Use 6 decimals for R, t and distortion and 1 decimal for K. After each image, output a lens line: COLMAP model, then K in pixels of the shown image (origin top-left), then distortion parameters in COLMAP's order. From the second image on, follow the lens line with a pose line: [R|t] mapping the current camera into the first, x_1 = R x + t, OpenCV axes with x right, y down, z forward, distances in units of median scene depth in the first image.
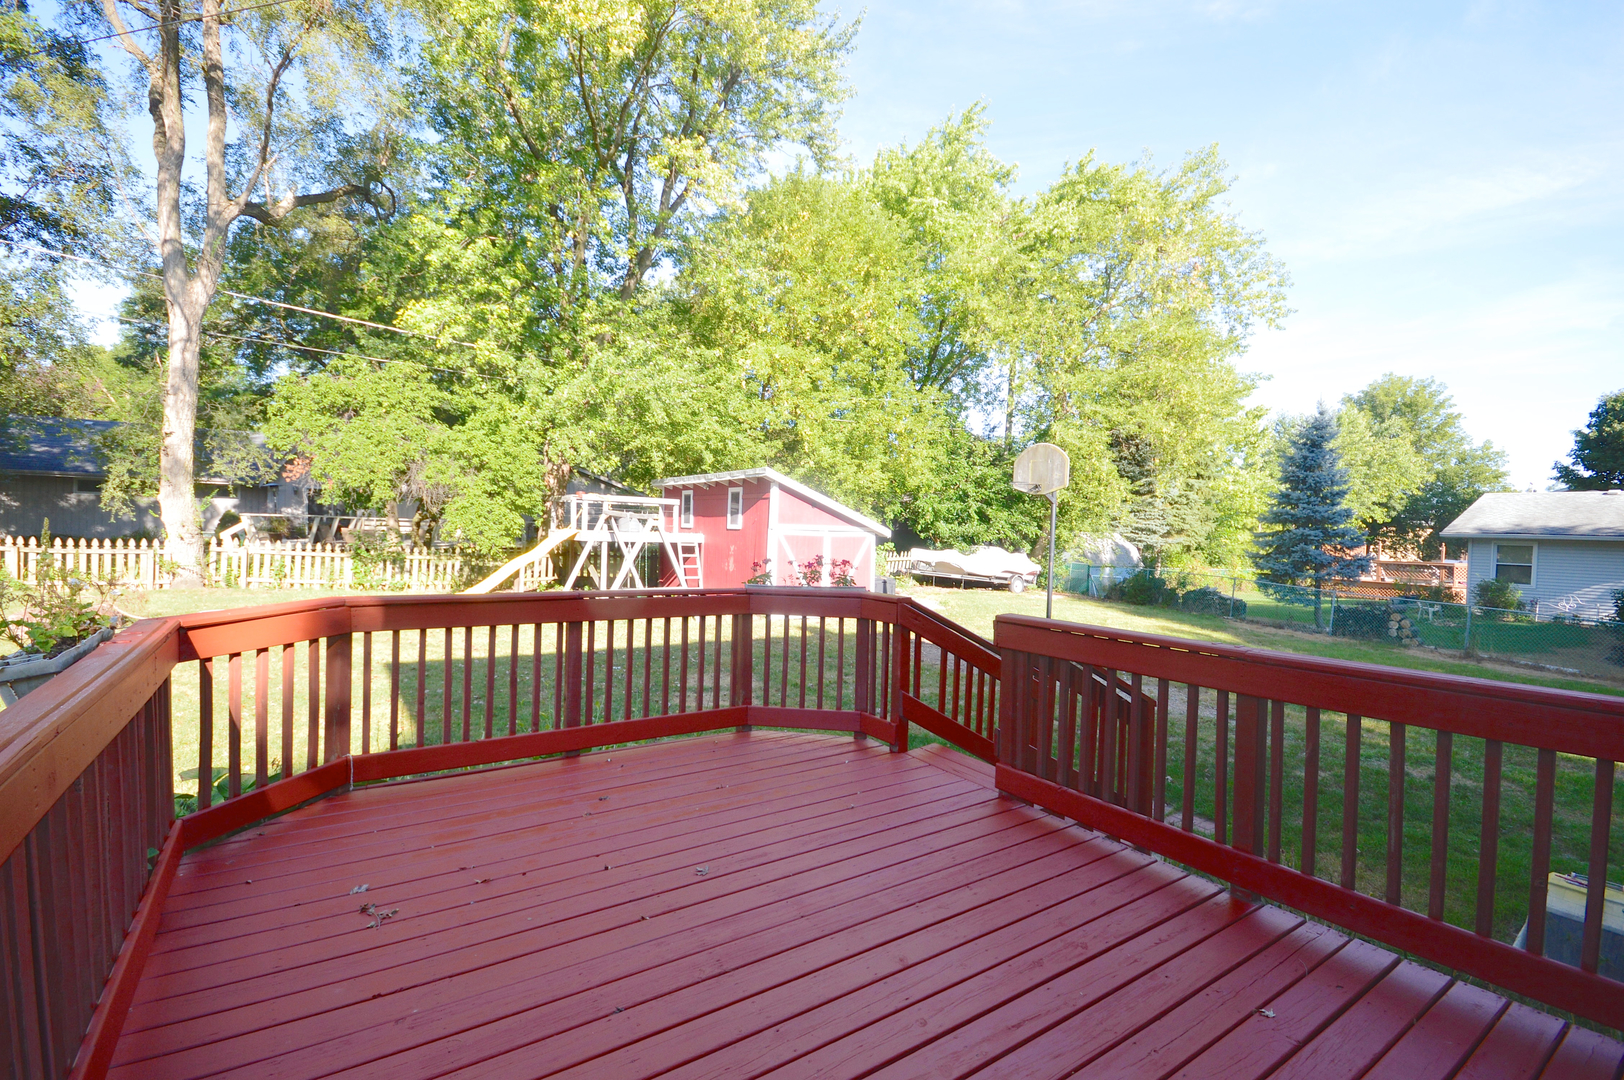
lens RADIAL K [[726.2, 0, 802.6], [0, 726.2, 537.1], [0, 0, 1]] dist [-0.003464, 0.000629]
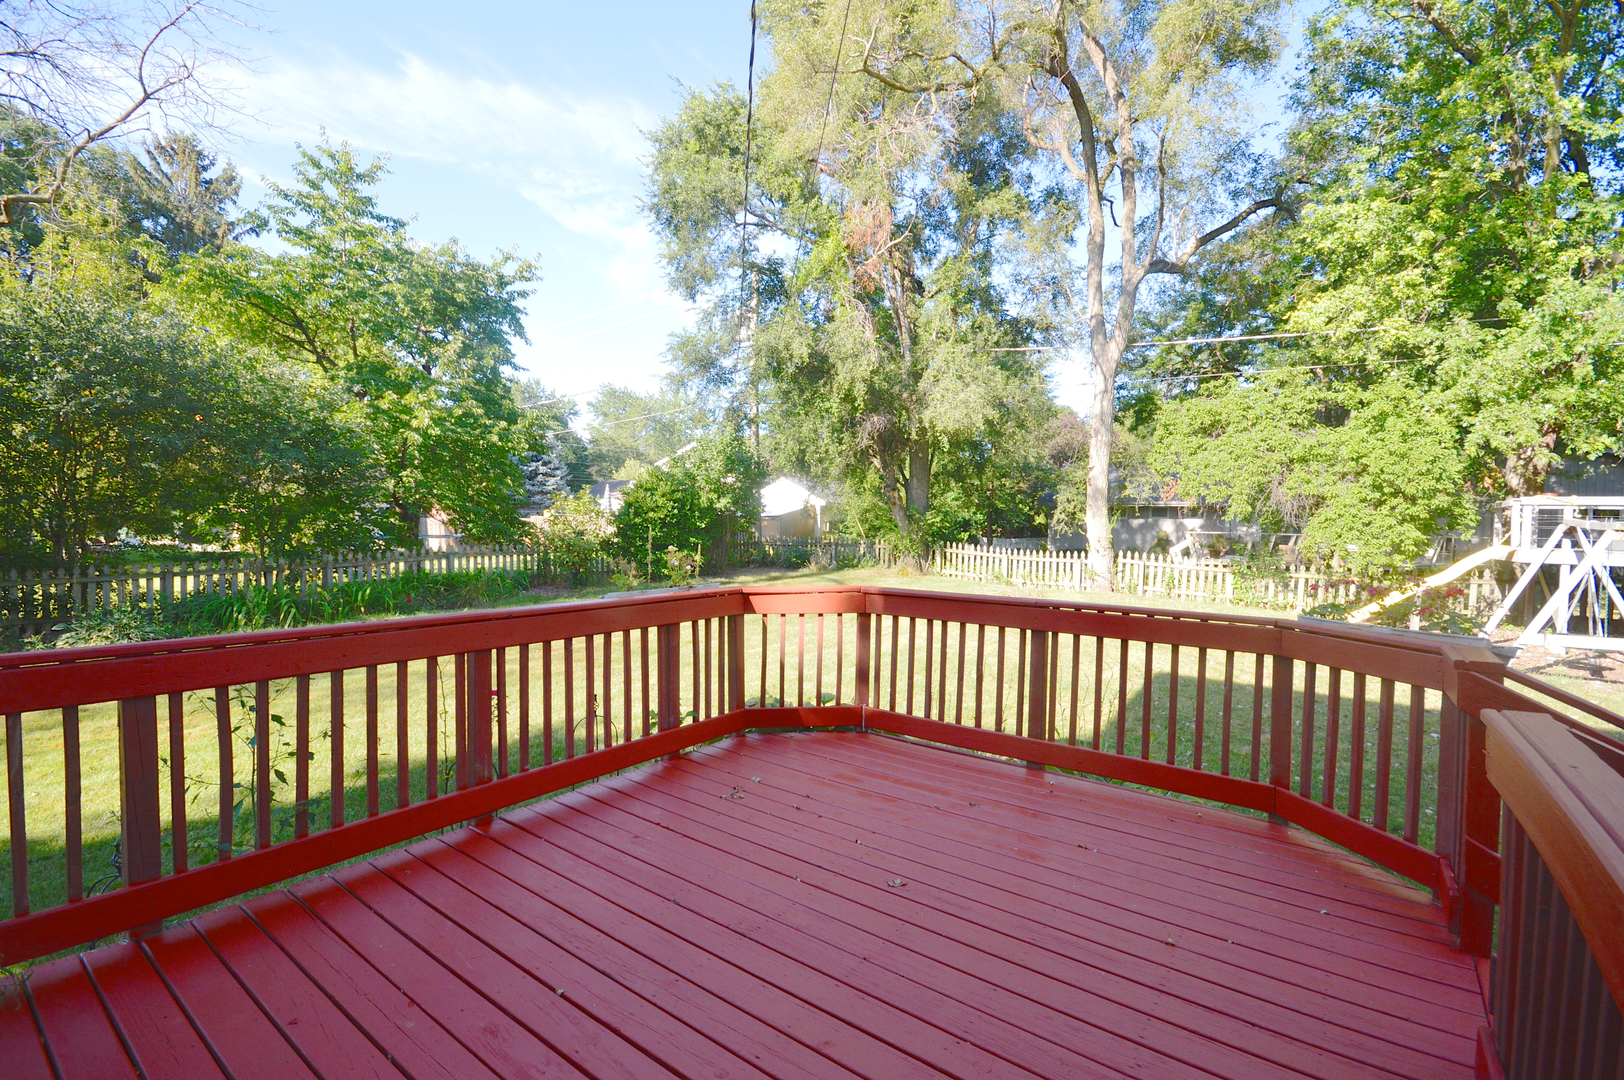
lens RADIAL K [[726.2, 0, 802.6], [0, 726.2, 537.1], [0, 0, 1]] dist [-0.003464, 0.000629]
pose [[0.318928, -0.006551, -0.947756, 0.156716], [-0.018844, 0.999735, -0.013252, 0.003325], [0.947592, 0.022086, 0.318720, 0.119911]]
